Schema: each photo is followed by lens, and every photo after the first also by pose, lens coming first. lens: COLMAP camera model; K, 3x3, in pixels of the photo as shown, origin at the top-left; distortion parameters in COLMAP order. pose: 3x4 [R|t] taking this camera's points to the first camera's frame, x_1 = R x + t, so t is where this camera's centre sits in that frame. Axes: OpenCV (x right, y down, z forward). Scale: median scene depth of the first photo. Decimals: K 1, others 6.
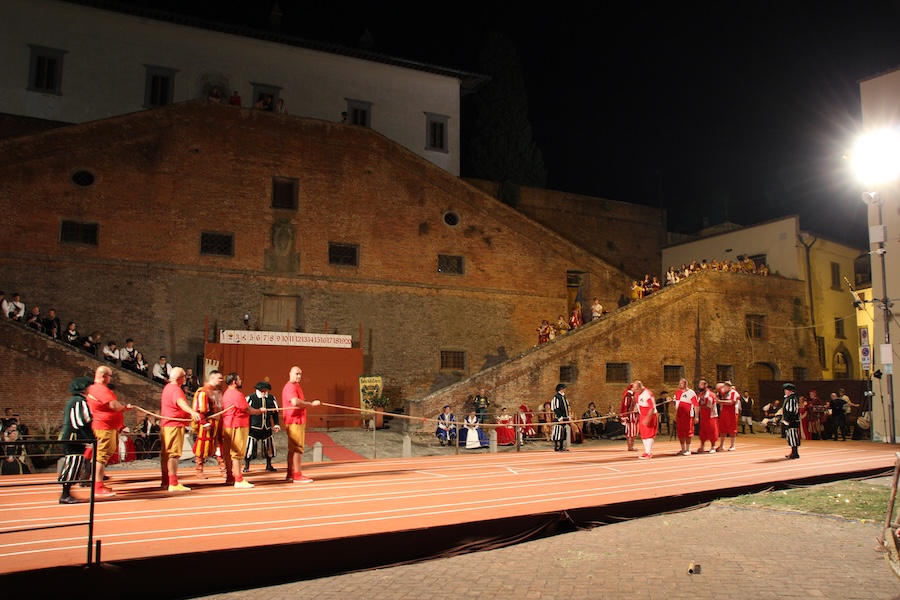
lens RADIAL K [[773.6, 0, 450.0], [0, 773.6, 300.0], [0, 0, 1]] dist [-0.152496, 0.175192]
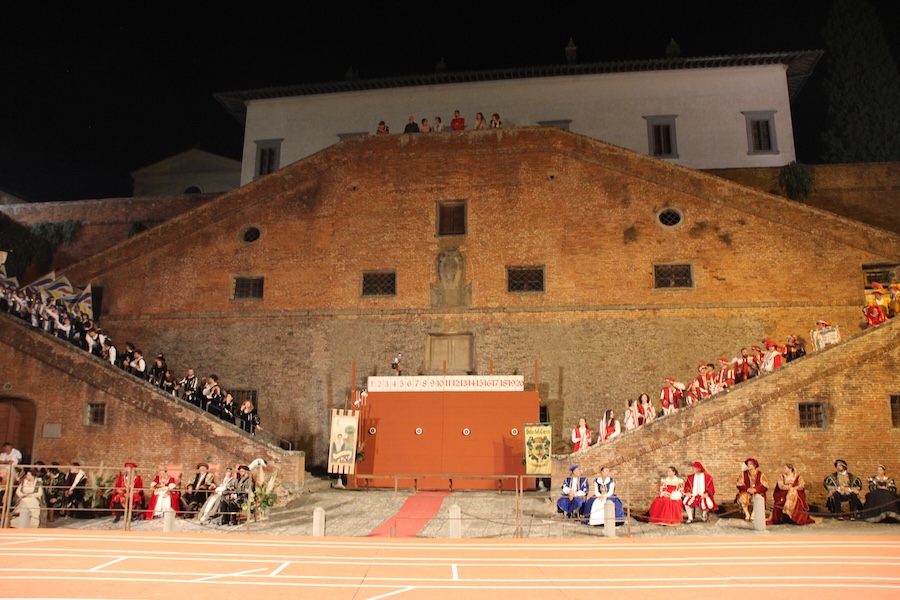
lens RADIAL K [[745.9, 0, 446.3], [0, 745.9, 296.8], [0, 0, 1]] dist [-0.163302, 0.151573]
pose [[0.806530, -0.115715, -0.579757, 0.268257], [0.065403, 0.992102, -0.107031, 0.041959], [0.587564, 0.048406, 0.807729, 0.317780]]
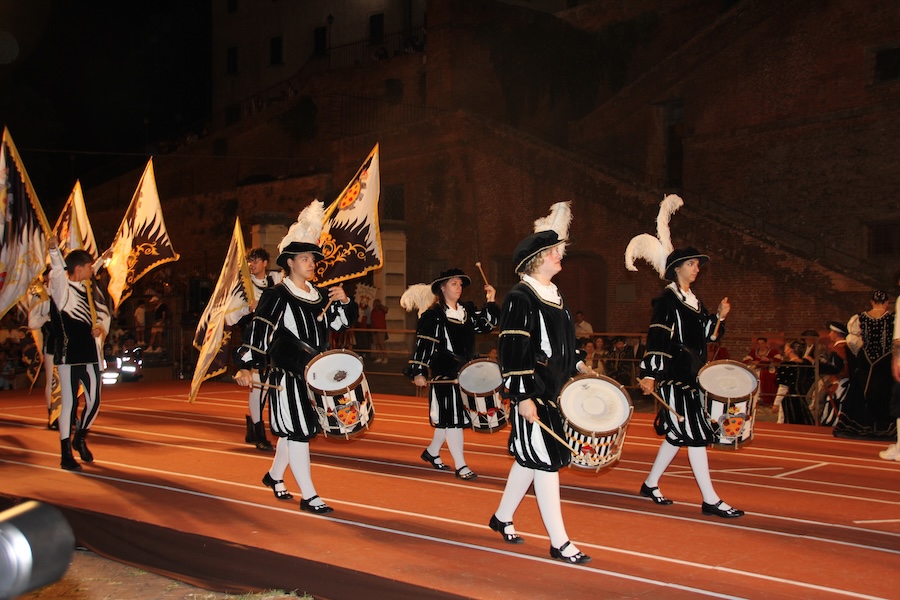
lens RADIAL K [[1064.1, 0, 450.0], [0, 1064.1, 300.0], [0, 0, 1]] dist [-0.020763, 0.507197]
pose [[0.208850, -0.013792, -0.977850, 0.306005], [0.120120, 0.992691, 0.011654, 0.051376], [0.970543, -0.119894, 0.208980, 0.364110]]
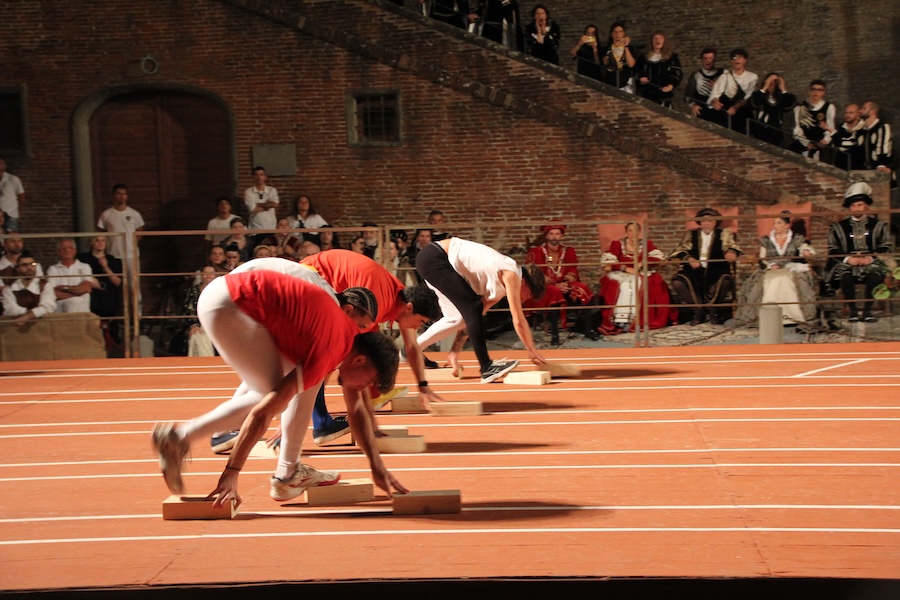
lens RADIAL K [[1764.4, 0, 450.0], [0, 1764.4, 300.0], [0, 0, 1]] dist [0.352791, 1.715438]
pose [[0.746290, 0.016409, -0.665418, 0.107333], [0.114937, 0.981502, 0.153110, 0.020484], [0.655622, -0.190746, 0.730599, 0.127210]]
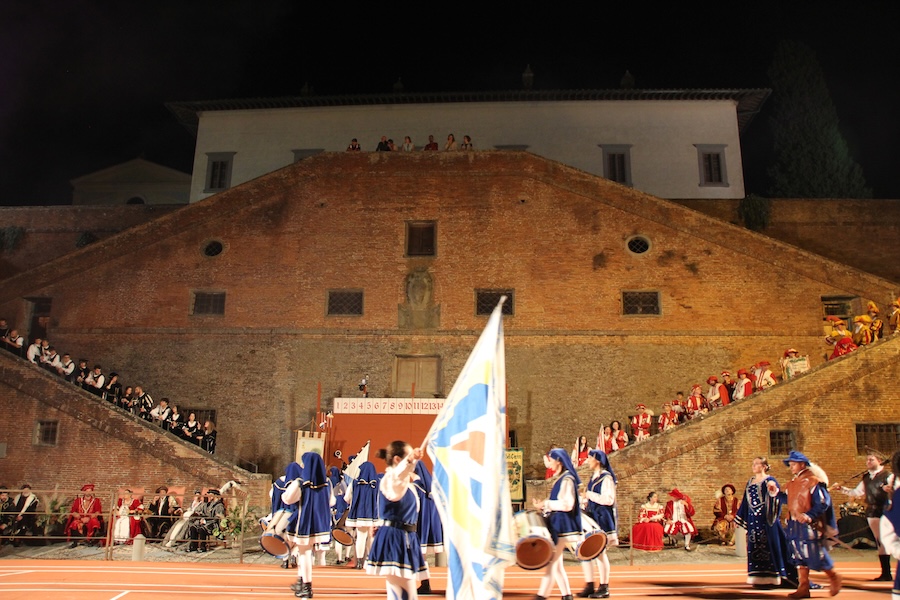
lens RADIAL K [[747.4, 0, 448.6], [0, 747.4, 297.7], [0, 0, 1]] dist [-0.163651, 0.156961]
pose [[0.858695, -0.108875, -0.500789, 0.231856], [0.050062, 0.990320, -0.129462, 0.038919], [0.510036, 0.086098, 0.855833, 0.303159]]
